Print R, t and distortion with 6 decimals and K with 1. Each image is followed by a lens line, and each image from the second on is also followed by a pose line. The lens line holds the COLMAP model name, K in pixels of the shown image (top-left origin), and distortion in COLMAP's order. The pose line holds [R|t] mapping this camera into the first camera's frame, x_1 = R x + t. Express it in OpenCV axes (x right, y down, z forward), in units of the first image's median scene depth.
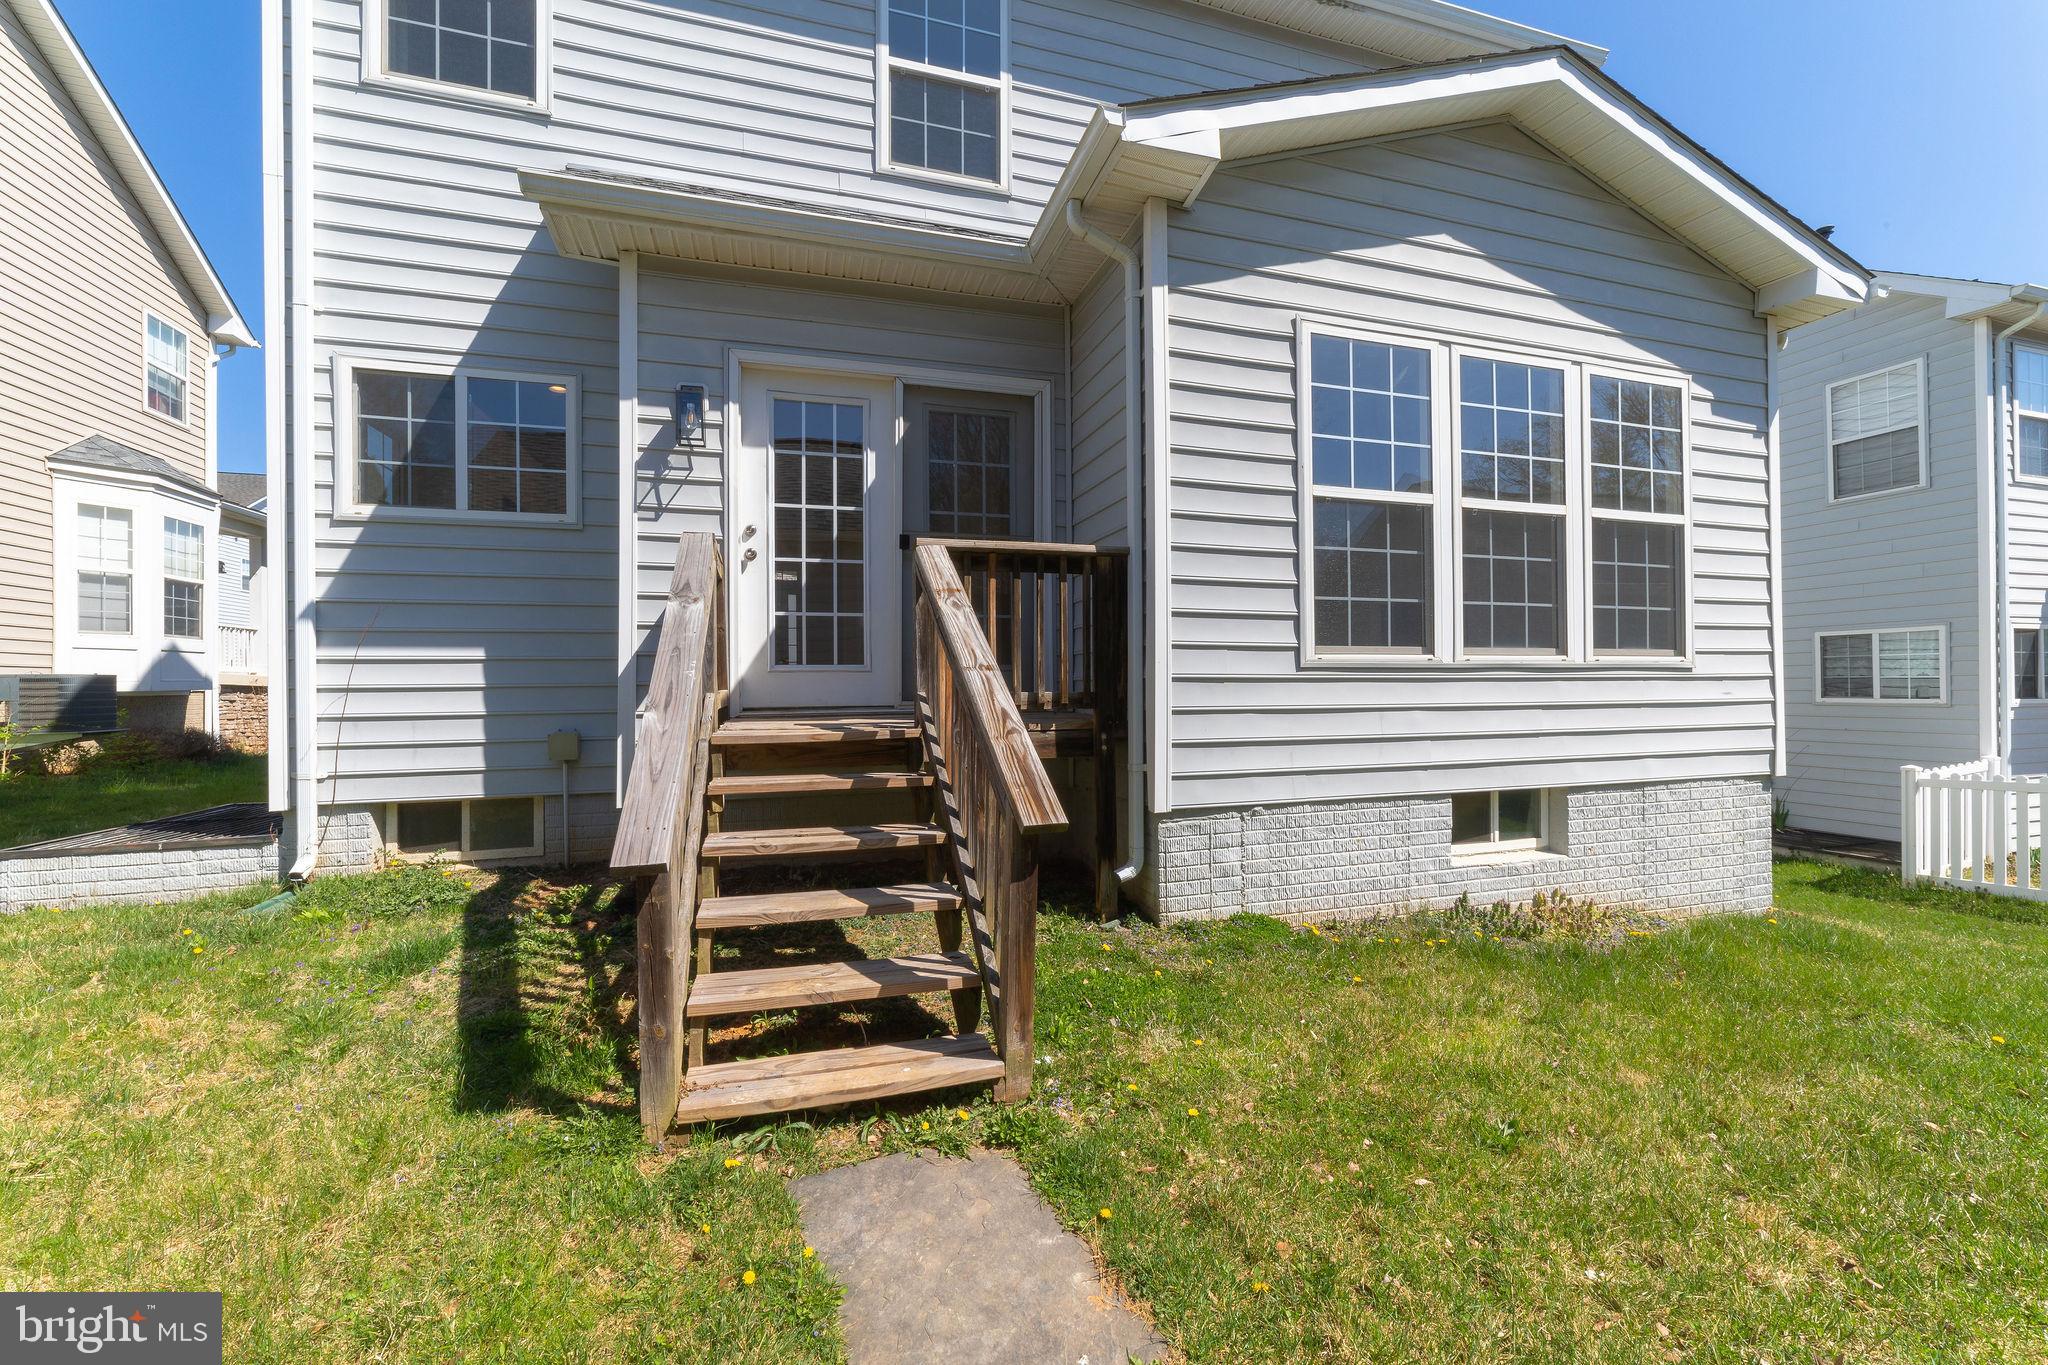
lens RADIAL K [[797.0, 0, 1020.6], [0, 797.0, 679.8], [0, 0, 1]] dist [-0.021993, 0.007848]
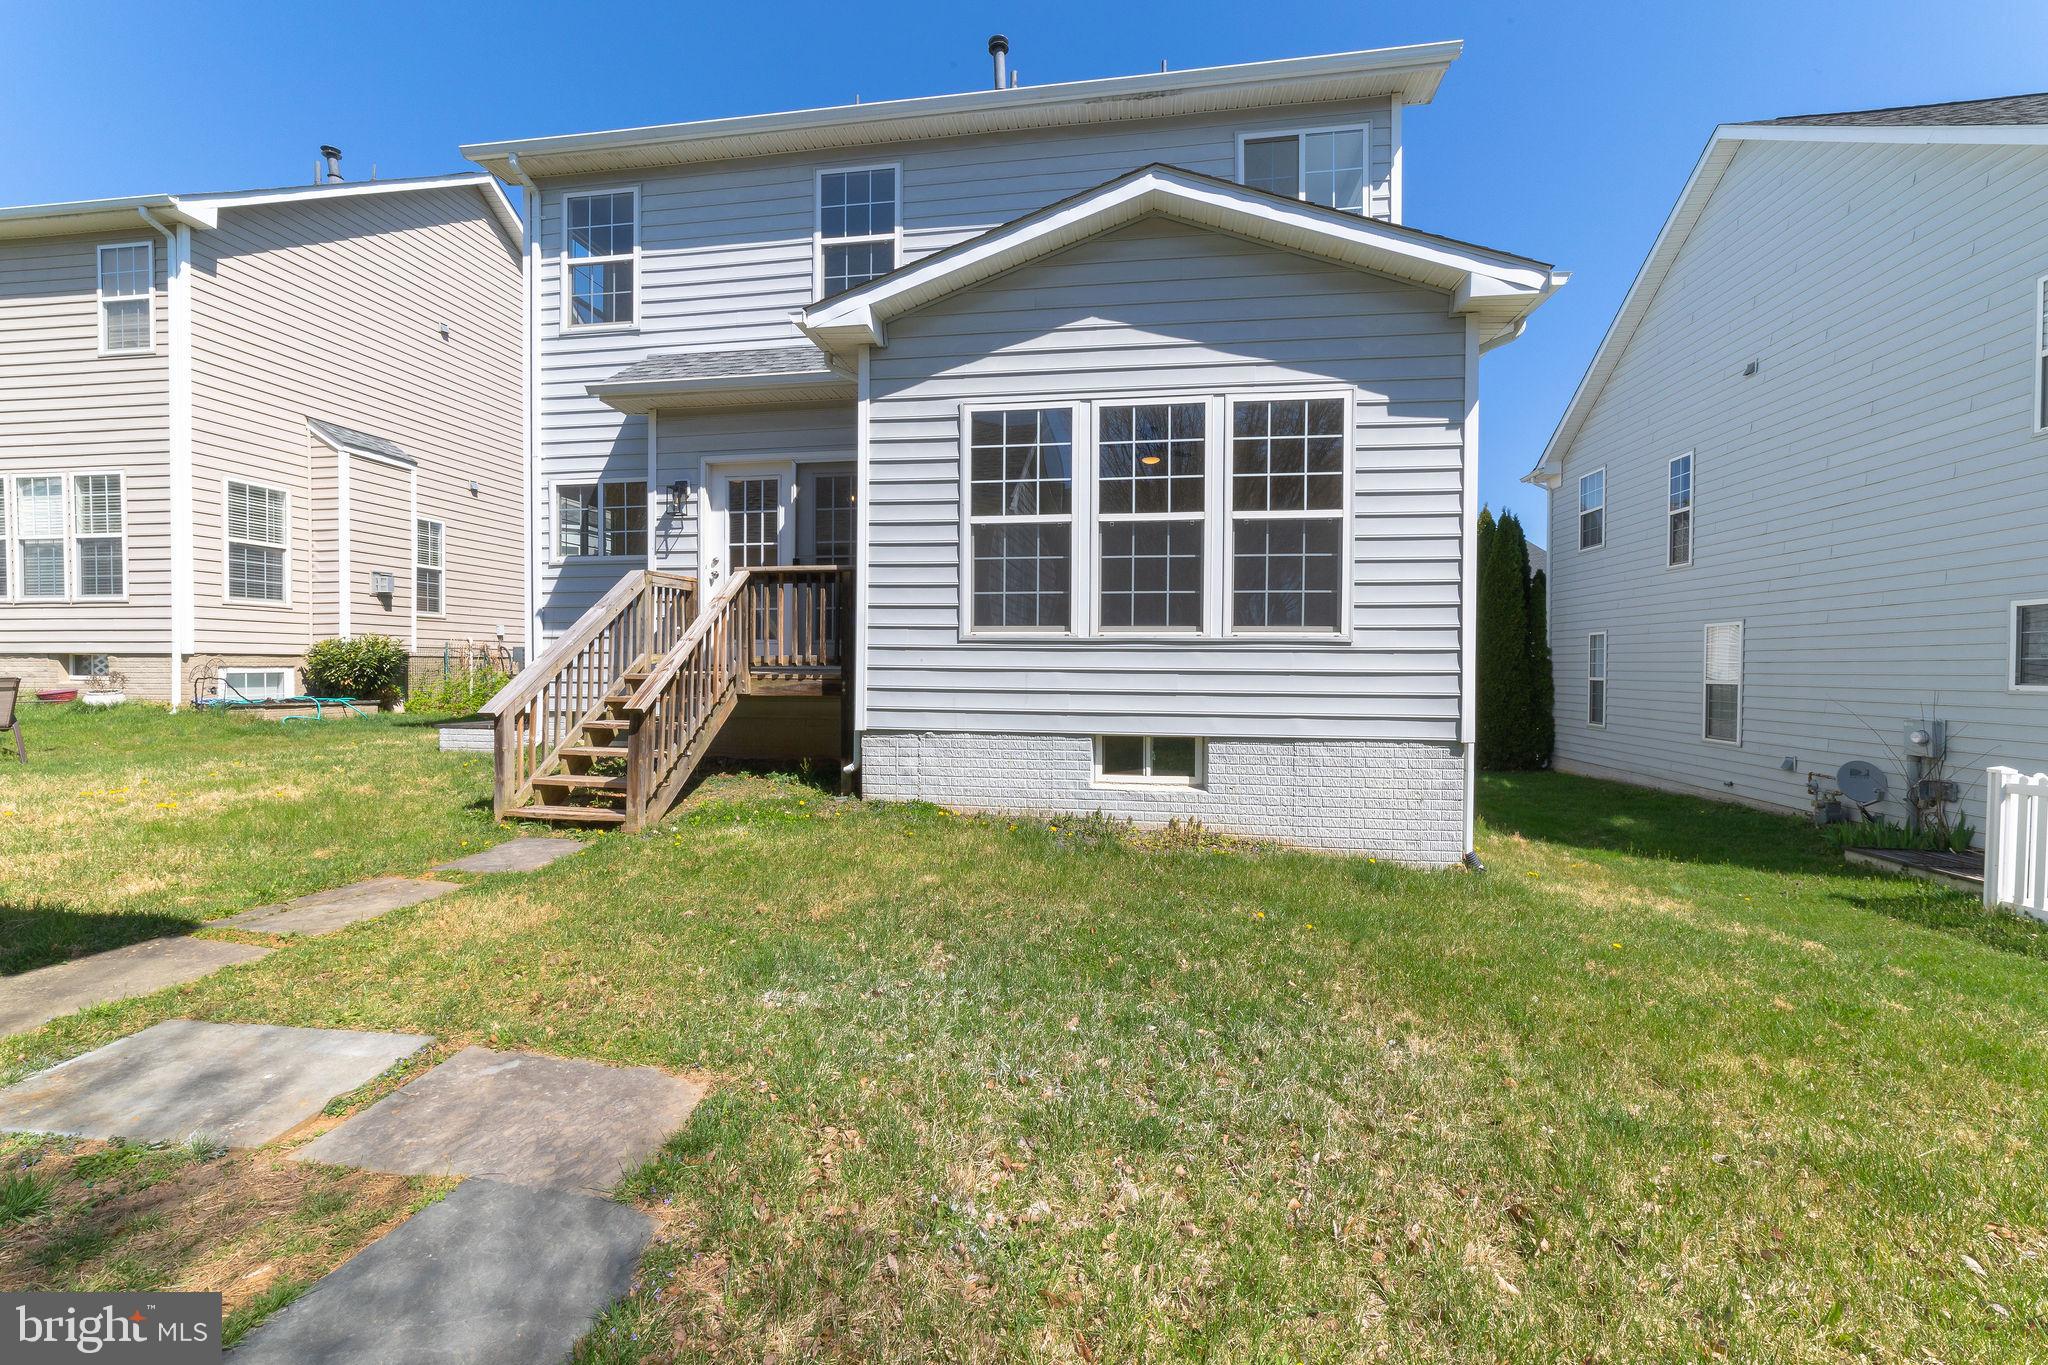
lens RADIAL K [[797.0, 0, 1020.6], [0, 797.0, 679.8], [0, 0, 1]] dist [-0.021993, 0.007848]
pose [[0.905701, 0.021146, -0.423389, 0.954695], [-0.010389, 0.999562, 0.027699, 0.013297], [0.423789, -0.020688, 0.905525, -0.266931]]
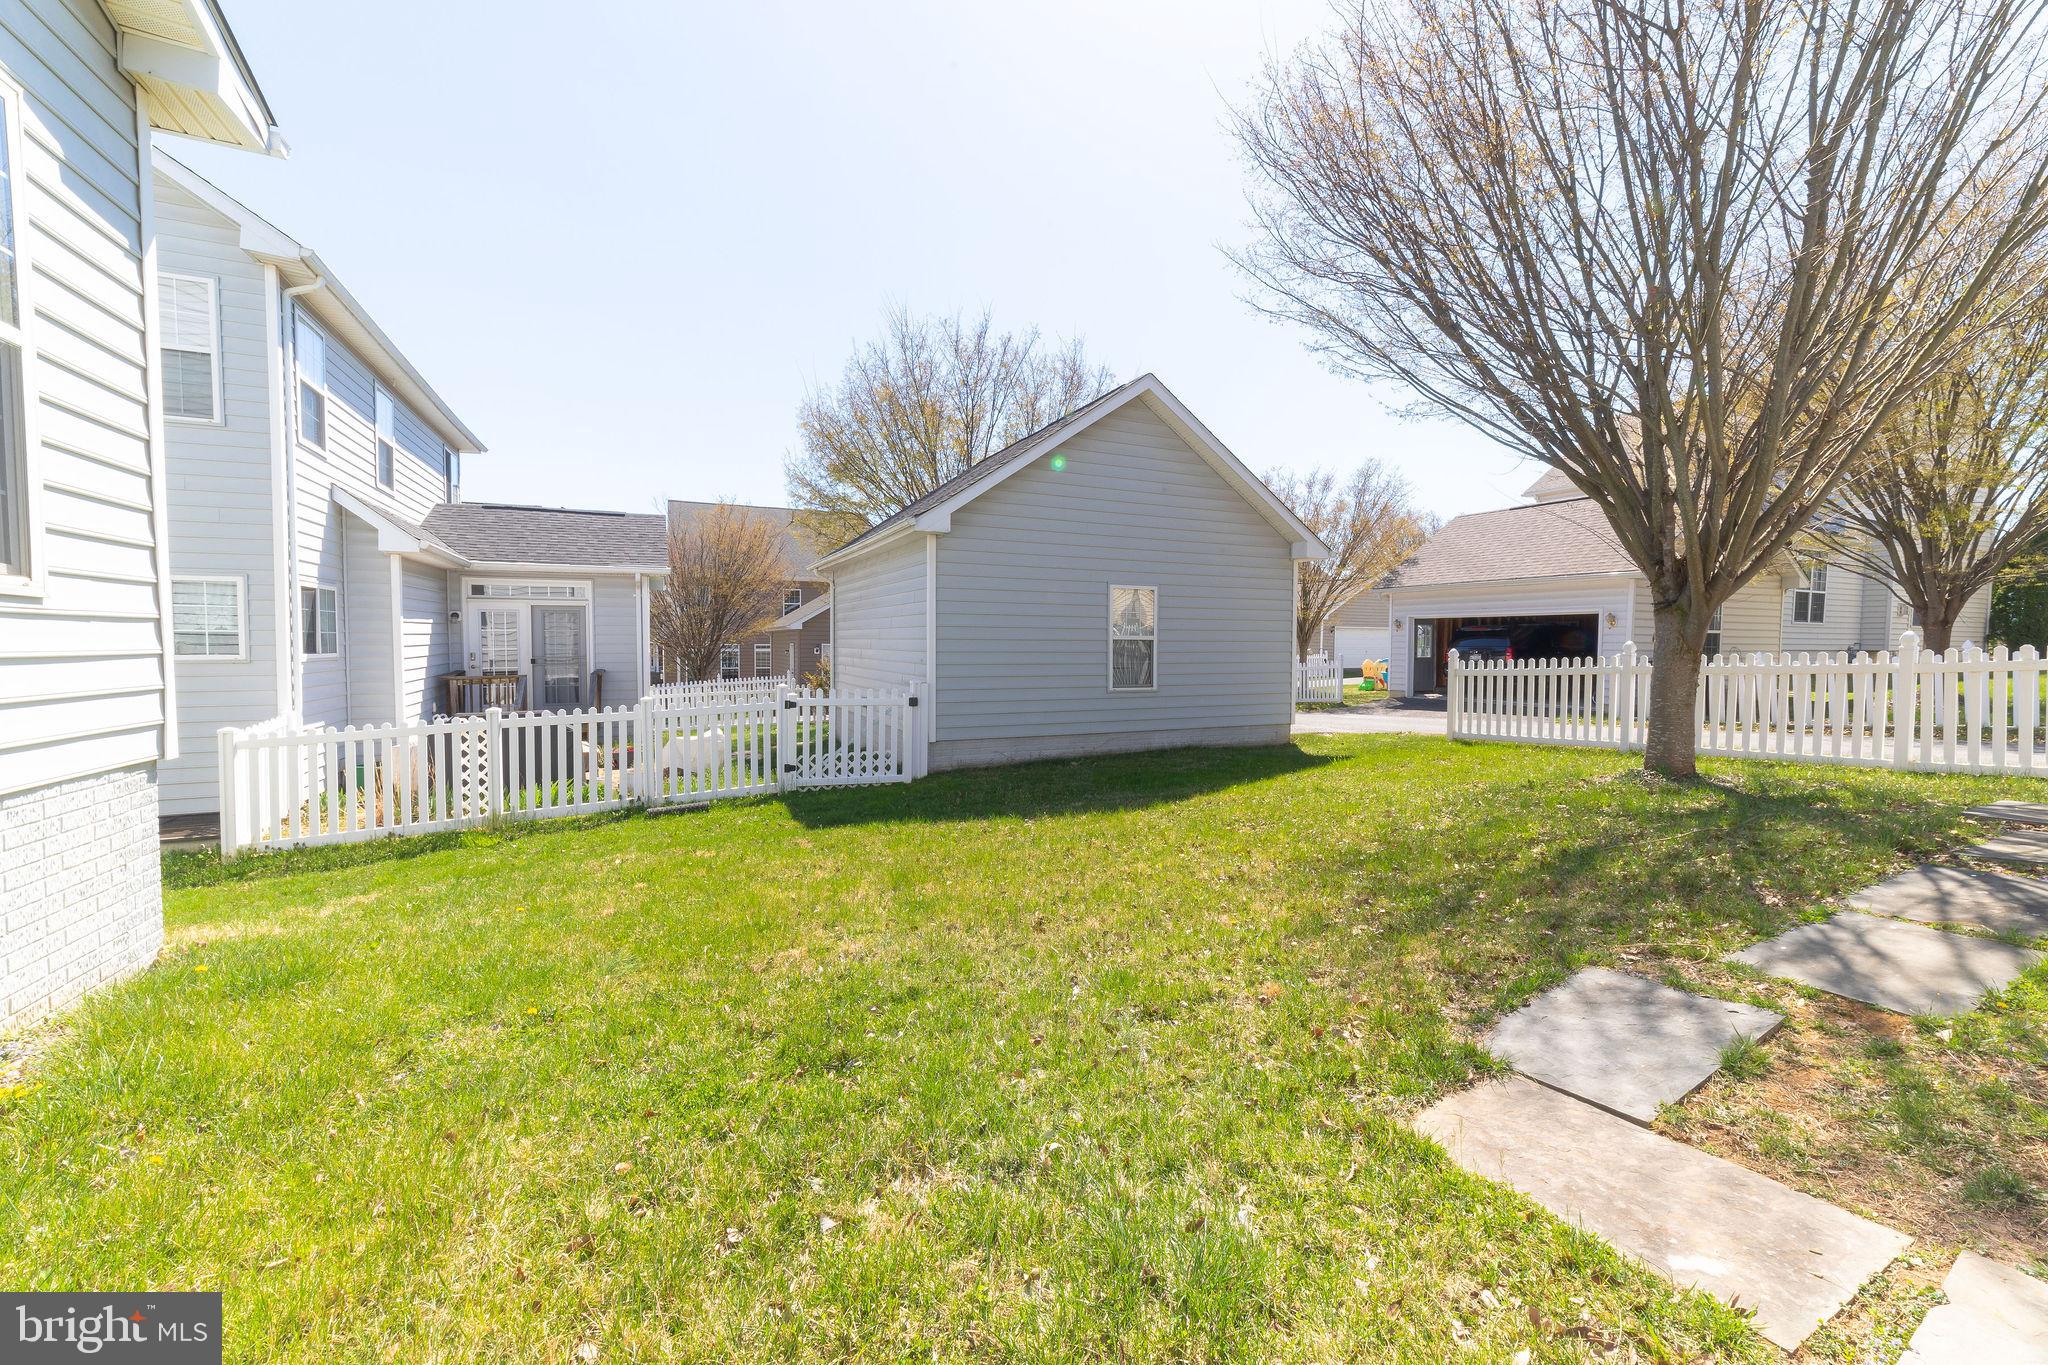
lens RADIAL K [[797.0, 0, 1020.6], [0, 797.0, 679.8], [0, 0, 1]] dist [-0.021993, 0.007848]
pose [[-0.153342, -0.036294, 0.987507, 0.160374], [-0.012910, 0.999314, 0.034723, 0.016957], [-0.988089, -0.007424, -0.153705, 0.379229]]
